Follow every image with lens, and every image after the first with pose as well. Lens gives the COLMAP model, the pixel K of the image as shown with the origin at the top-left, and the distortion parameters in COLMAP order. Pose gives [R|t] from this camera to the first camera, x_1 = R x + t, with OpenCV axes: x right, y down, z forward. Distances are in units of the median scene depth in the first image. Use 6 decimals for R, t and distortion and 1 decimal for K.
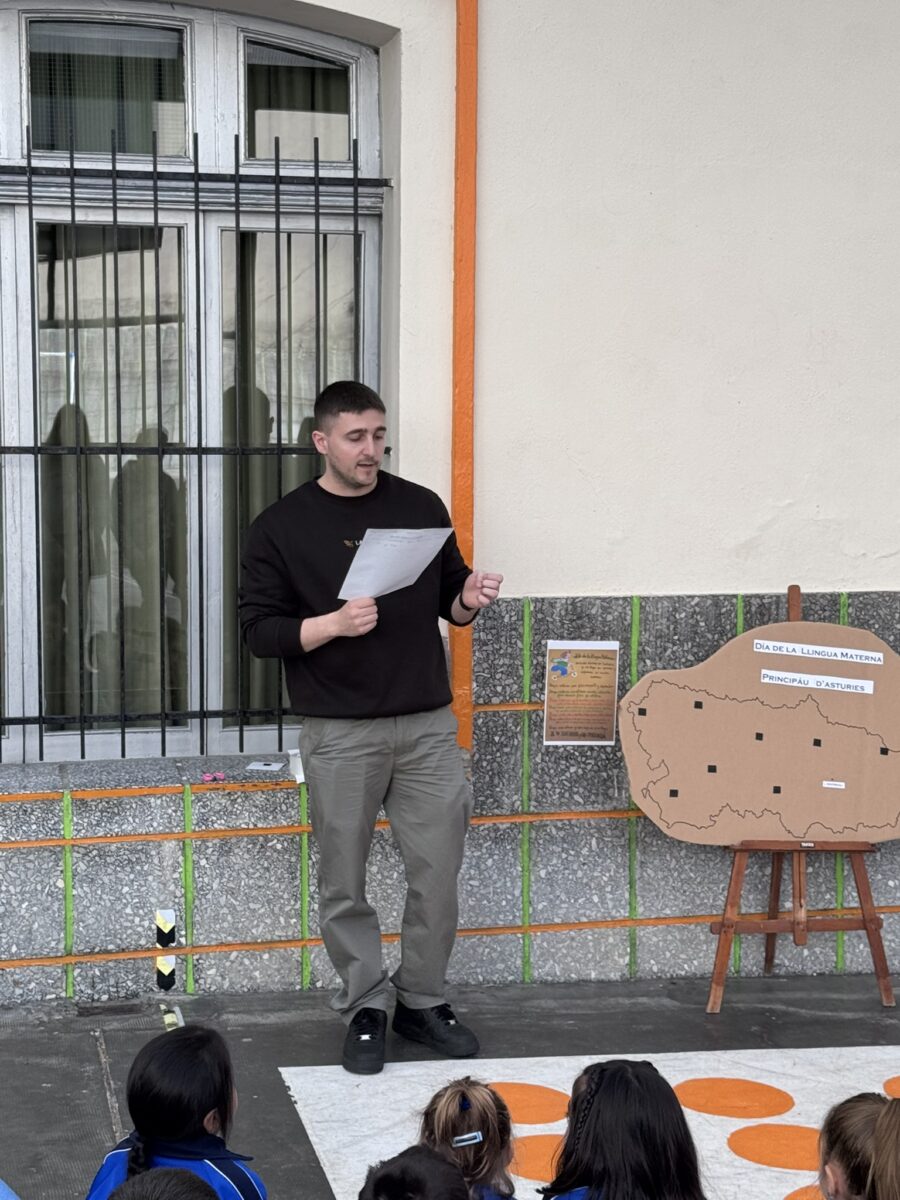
lens RADIAL K [[2130.2, 0, 447.5], [0, 2130.2, 603.4], [0, 0, 1]] dist [0.134248, 0.000000]
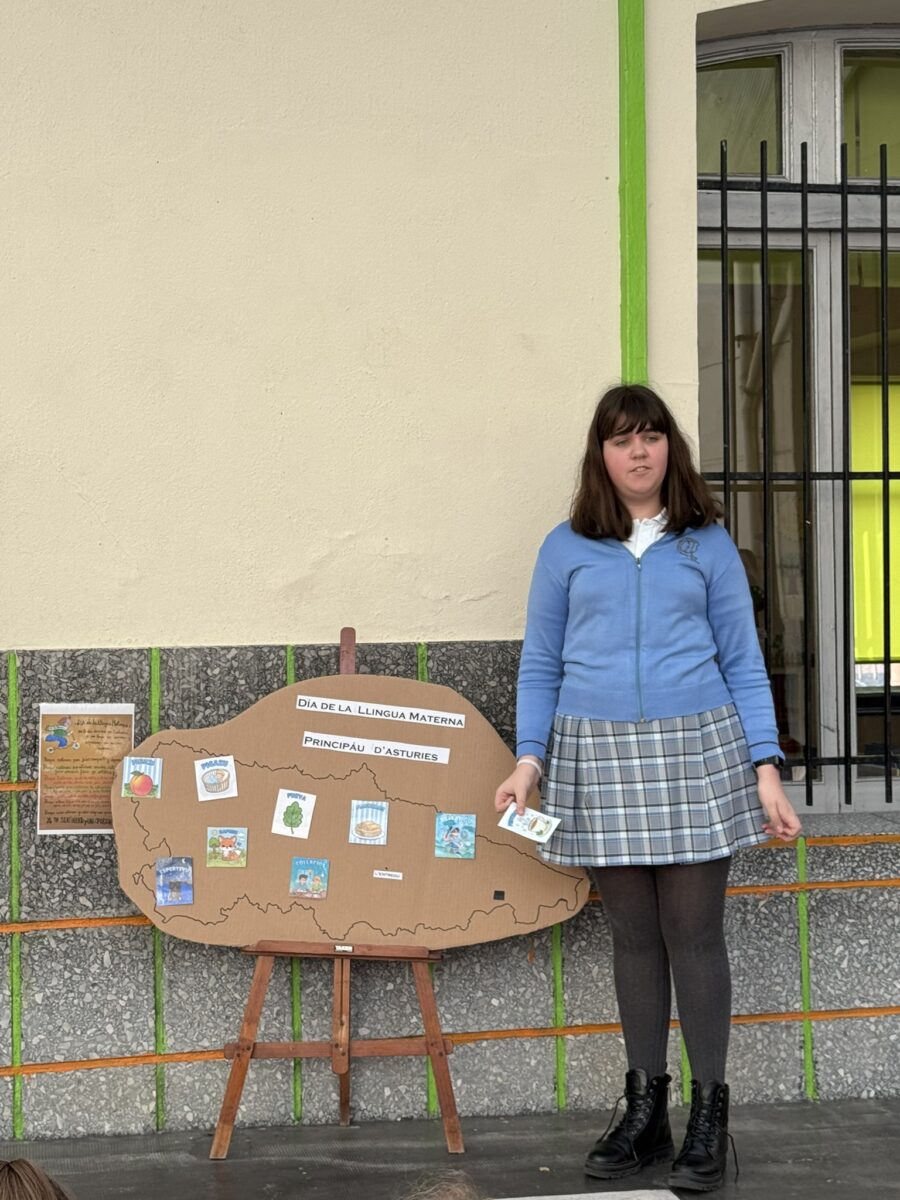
lens RADIAL K [[2095.7, 0, 477.0], [0, 2095.7, 601.3], [0, 0, 1]] dist [0.142051, 0.000000]
pose [[0.999729, -0.022082, -0.007358, 0.217179], [0.021185, 0.994221, -0.105244, 0.065842], [0.009639, 0.105059, 0.994419, 0.198868]]
